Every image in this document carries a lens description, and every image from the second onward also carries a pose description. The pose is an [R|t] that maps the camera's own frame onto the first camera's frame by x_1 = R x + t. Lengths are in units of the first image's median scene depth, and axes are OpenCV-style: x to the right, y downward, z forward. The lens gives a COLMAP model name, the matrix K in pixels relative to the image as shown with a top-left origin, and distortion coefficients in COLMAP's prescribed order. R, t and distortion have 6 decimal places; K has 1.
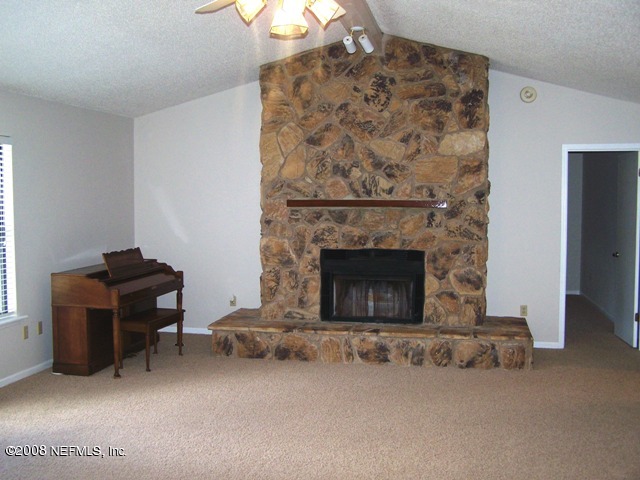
lens RADIAL K [[724.6, 0, 306.8], [0, 724.6, 242.5], [0, 0, 1]] dist [-0.196183, 0.350610]
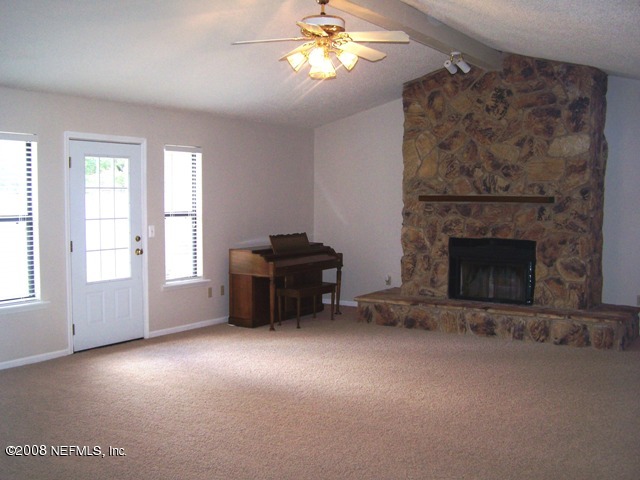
lens RADIAL K [[724.6, 0, 306.8], [0, 724.6, 242.5], [0, 0, 1]] dist [-0.196183, 0.350610]
pose [[0.927205, 0.027112, -0.373573, 0.250216], [-0.026777, 0.999623, 0.006089, 0.016824], [0.373597, 0.004357, 0.927581, -0.179002]]
